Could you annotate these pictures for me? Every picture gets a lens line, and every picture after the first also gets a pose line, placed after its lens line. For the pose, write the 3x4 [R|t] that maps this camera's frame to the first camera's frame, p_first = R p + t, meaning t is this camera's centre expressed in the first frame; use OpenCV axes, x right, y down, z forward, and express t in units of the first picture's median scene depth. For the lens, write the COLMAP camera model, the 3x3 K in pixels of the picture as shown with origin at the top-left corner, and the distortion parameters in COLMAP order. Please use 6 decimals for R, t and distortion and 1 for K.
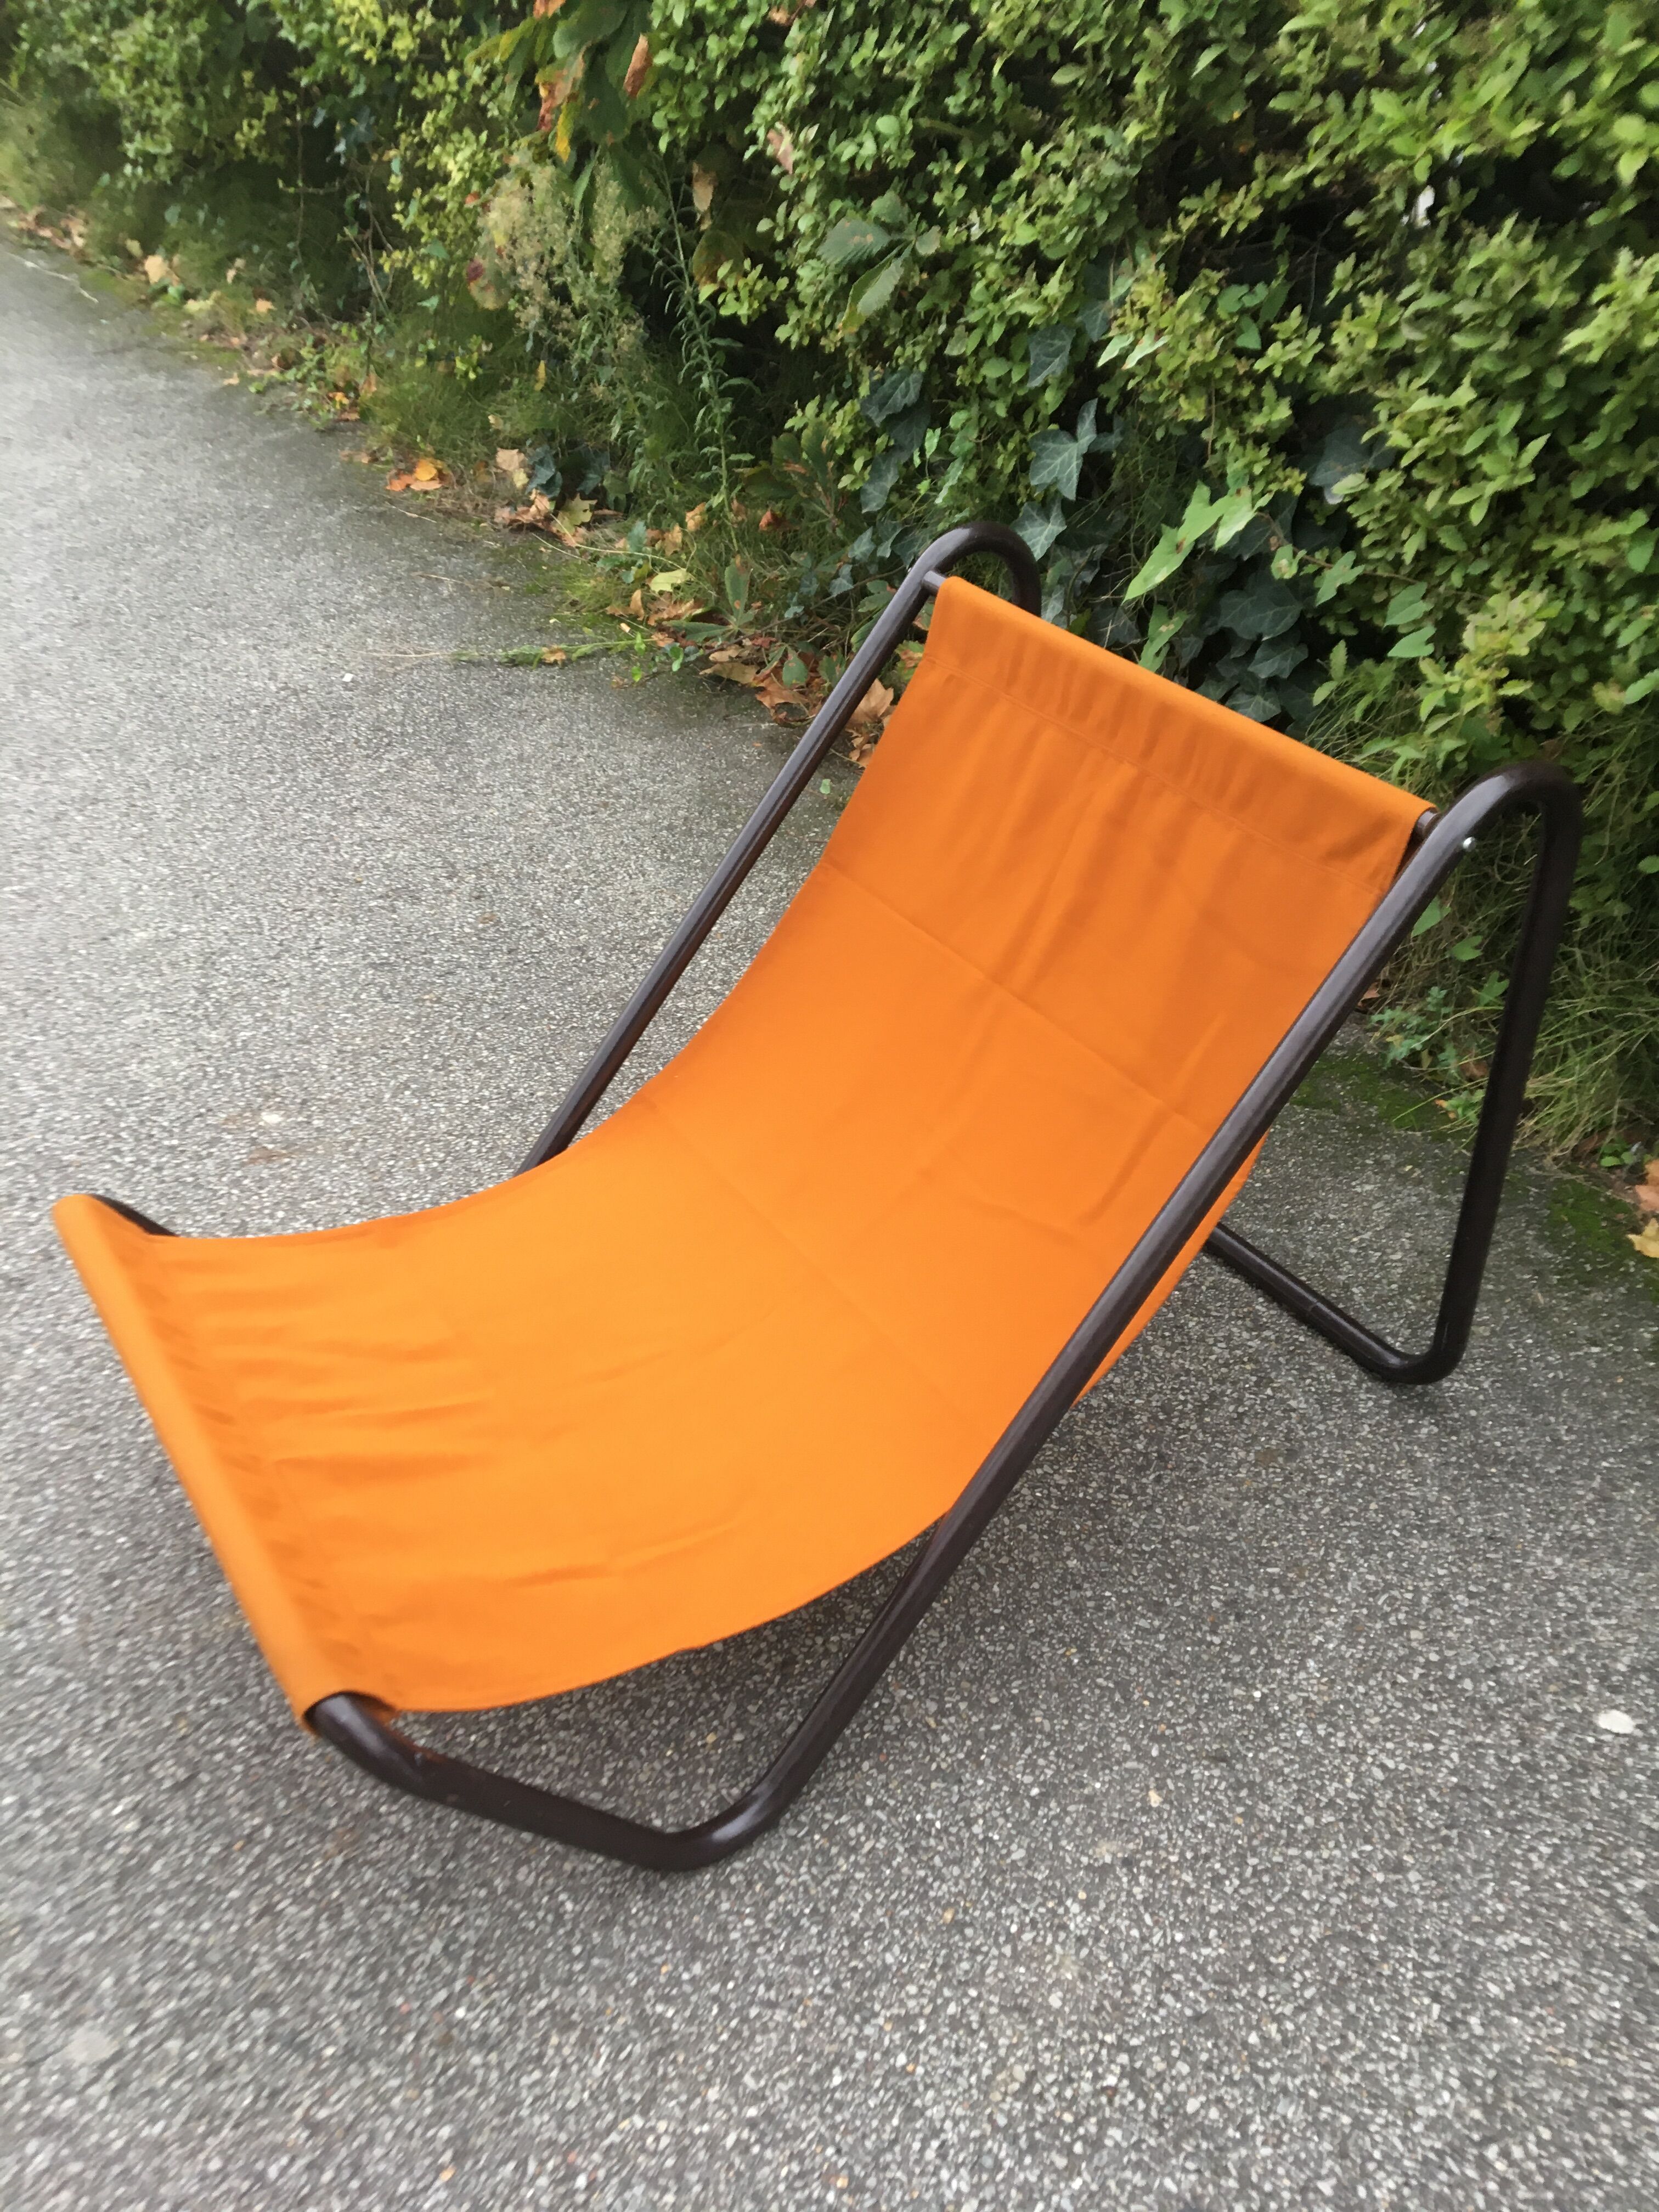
lens RADIAL K [[1848.9, 0, 834.0], [0, 1848.9, 1103.3], [0, 0, 1]] dist [0.062702, -0.079062]
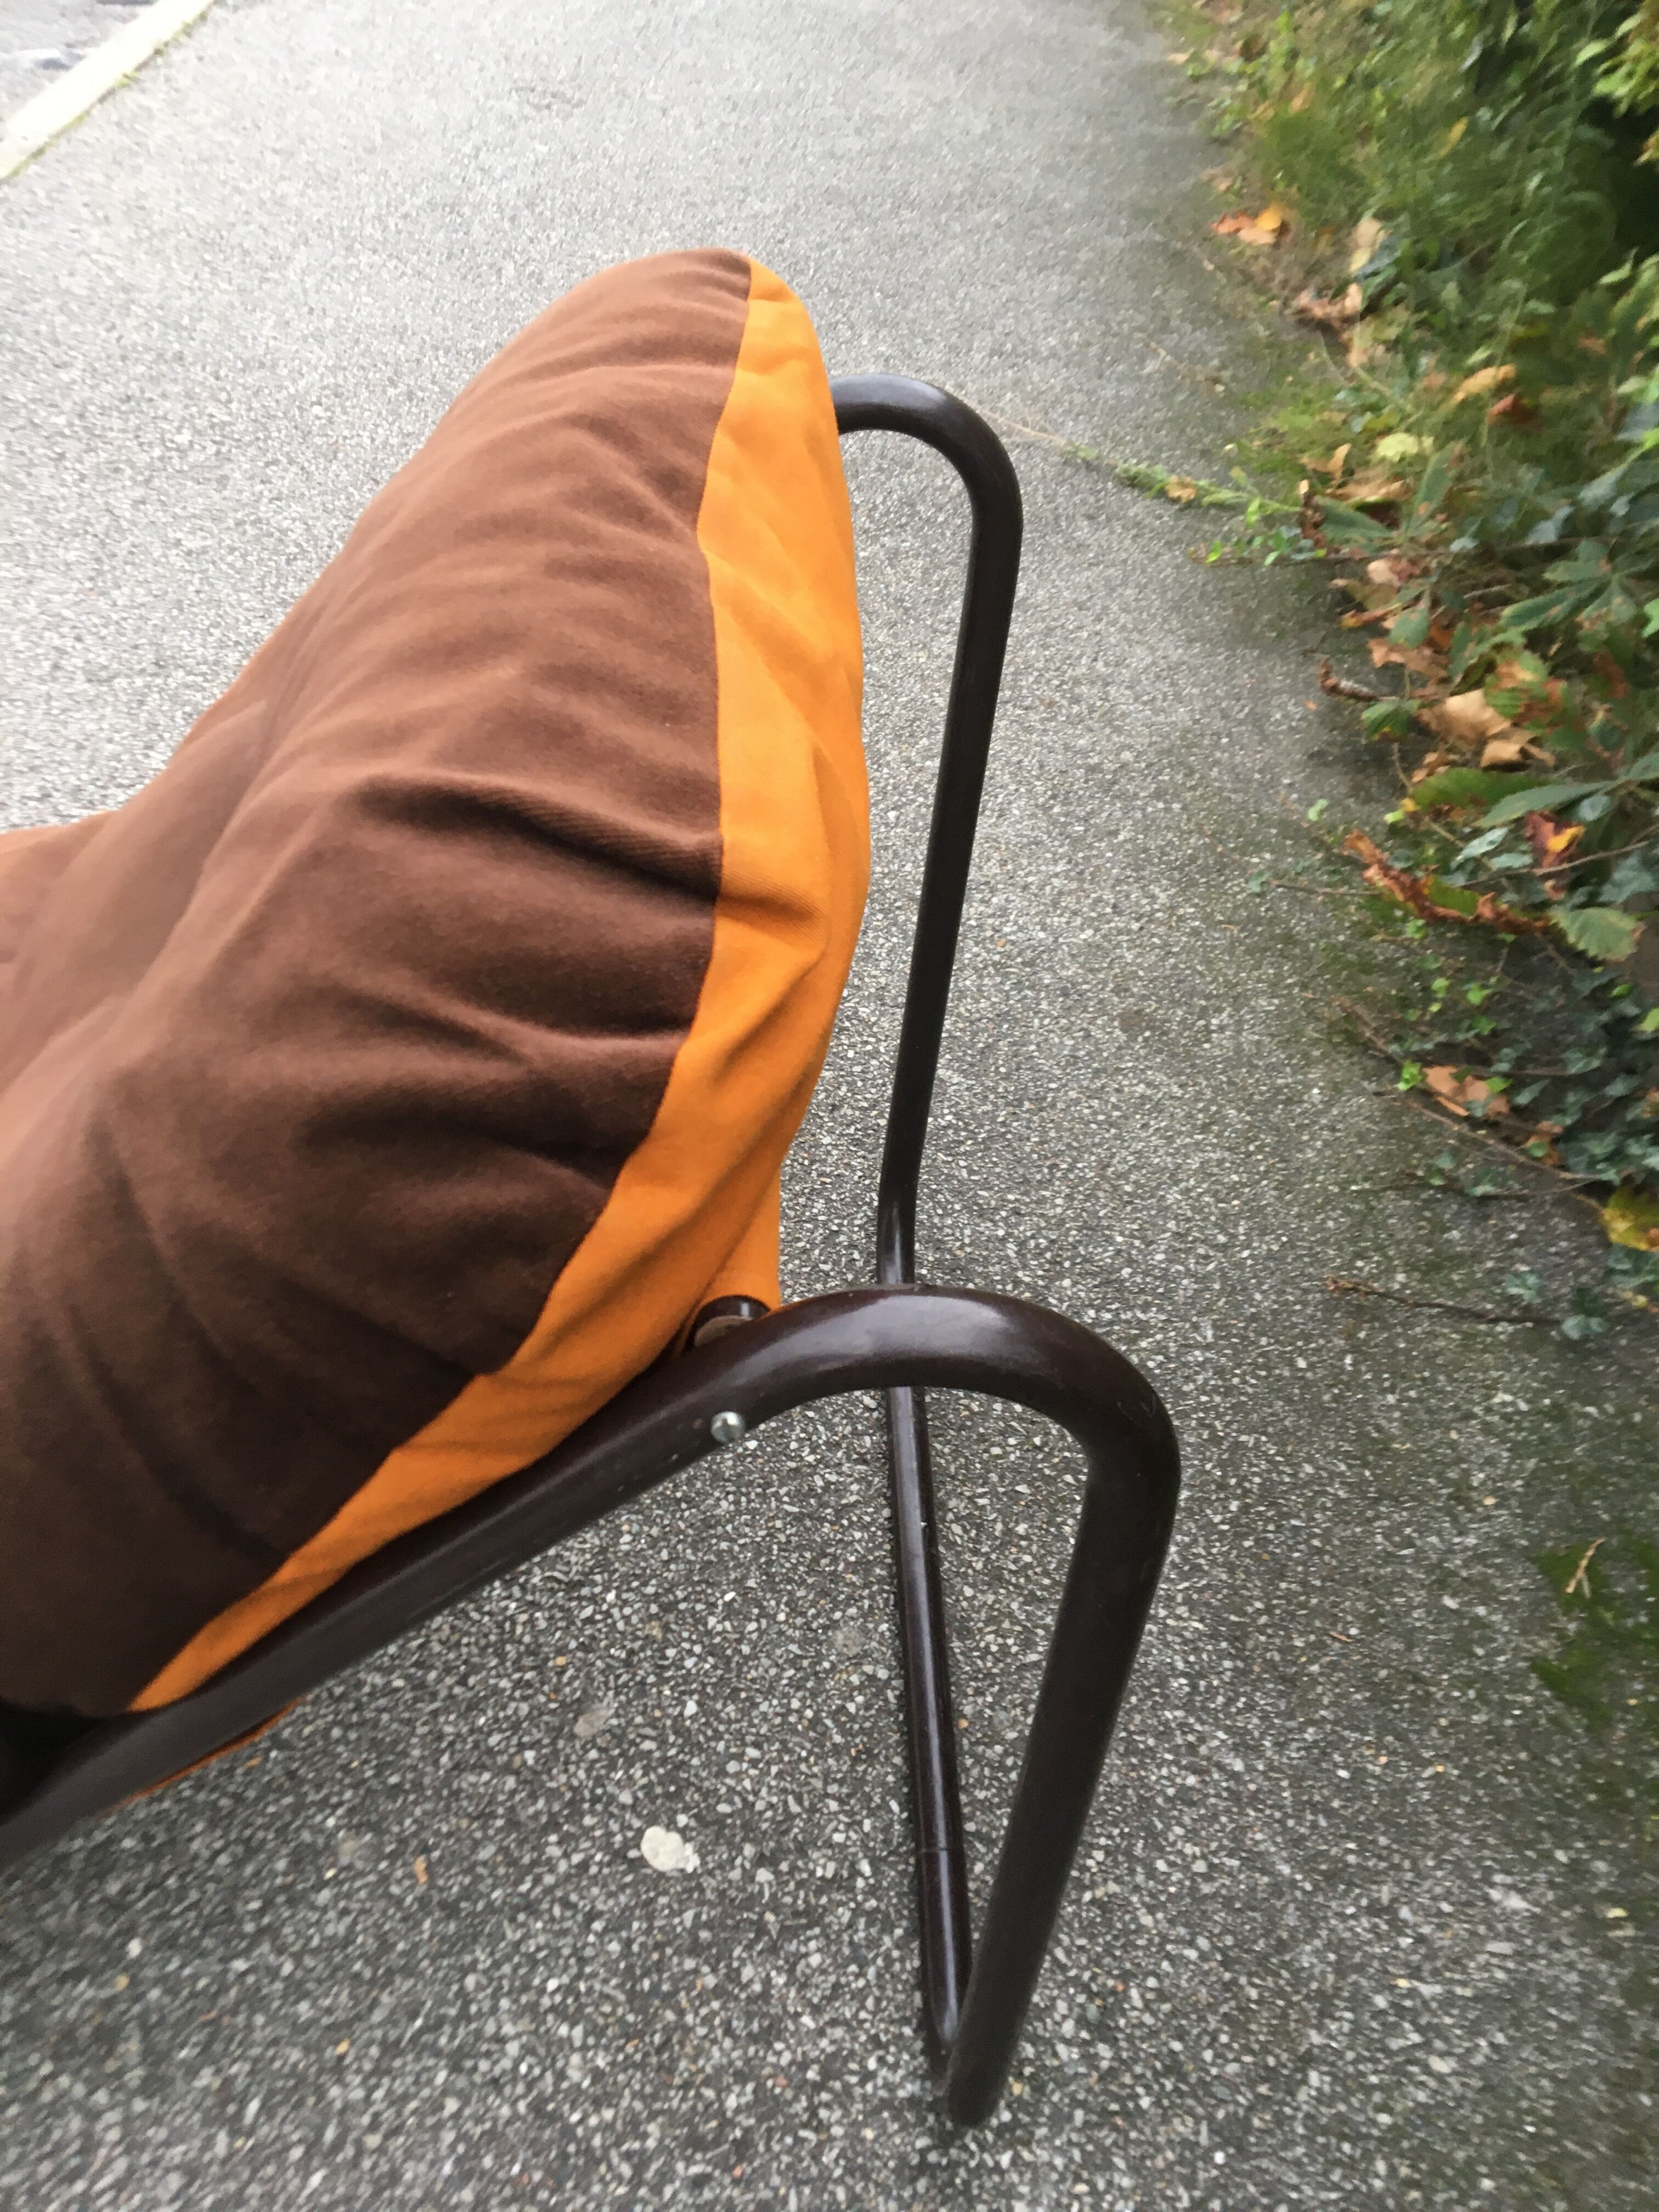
lens RADIAL K [[1848.9, 0, 834.0], [0, 1848.9, 1103.3], [0, 0, 1]] dist [0.062702, -0.079062]
pose [[0.795912, 0.468232, -0.383776, 0.223693], [-0.419605, 0.883595, 0.207827, -0.187711], [0.436413, -0.004378, 0.899736, 0.407456]]
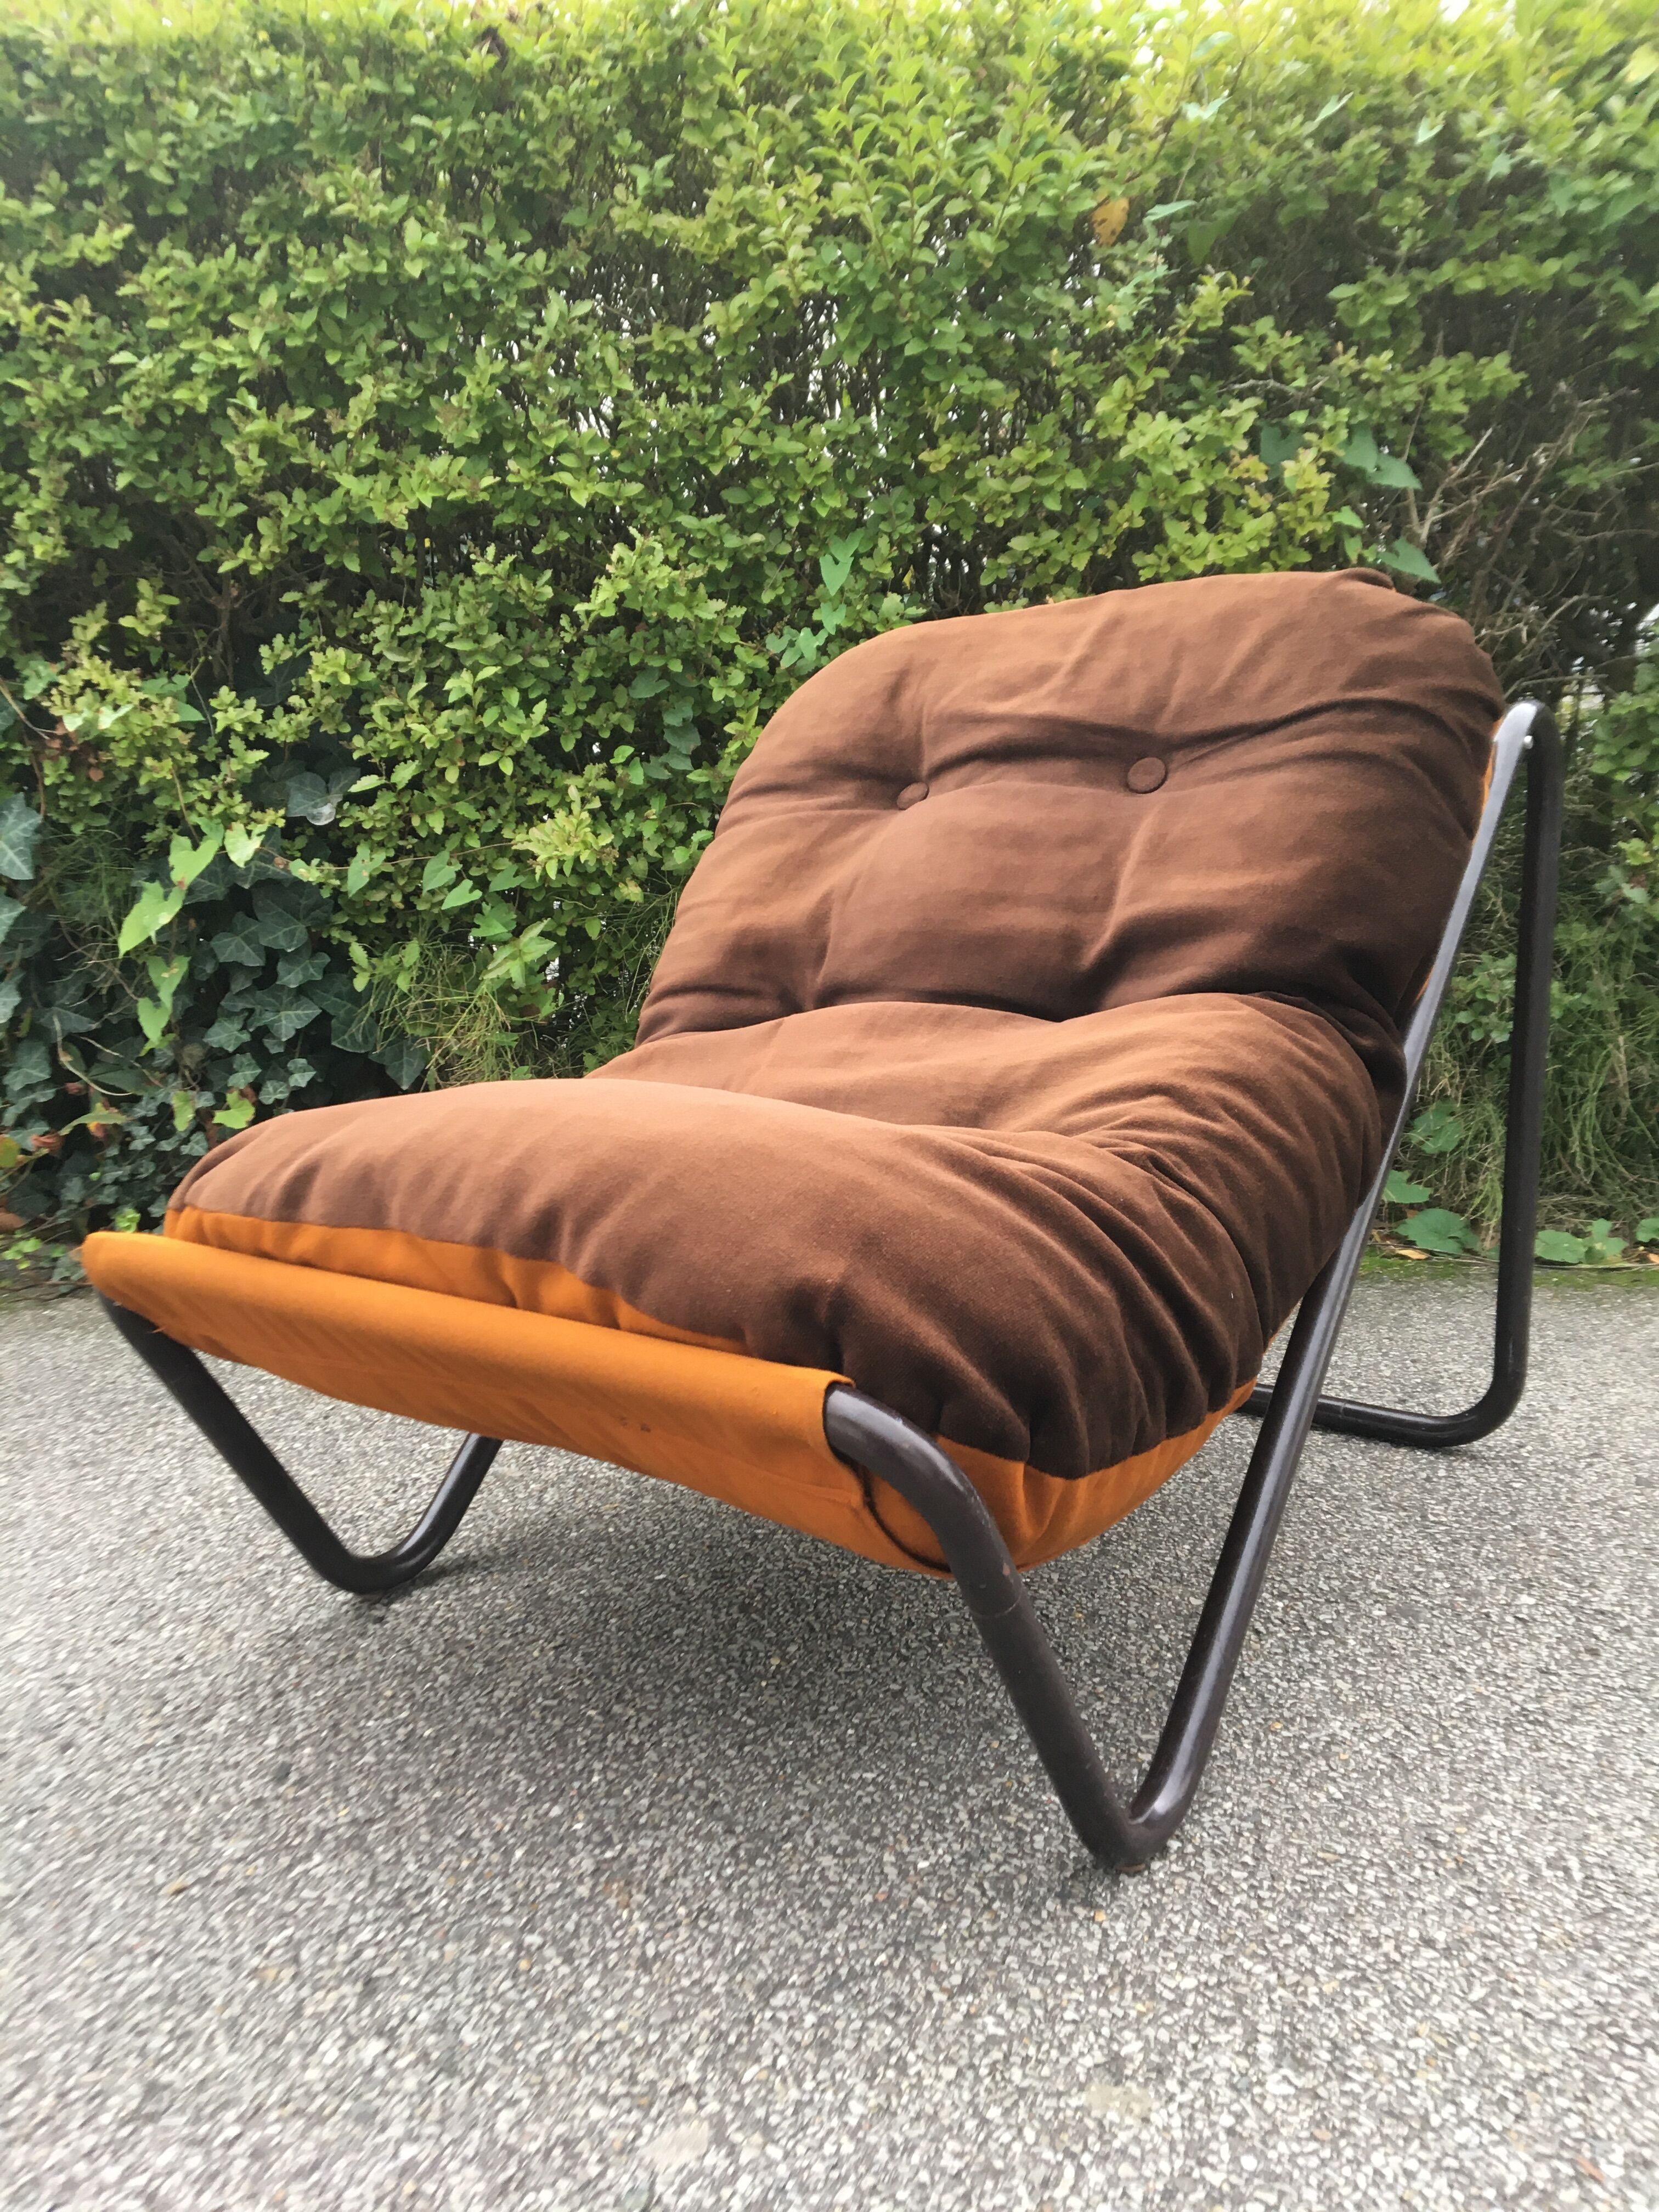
lens RADIAL K [[1848.9, 0, 834.0], [0, 1848.9, 1103.3], [0, 0, 1]] dist [0.062702, -0.079062]
pose [[0.547286, -0.115122, 0.828990, -0.548367], [0.486485, 0.849738, -0.203167, 0.221609], [-0.681036, 0.514482, 0.521055, 0.270386]]
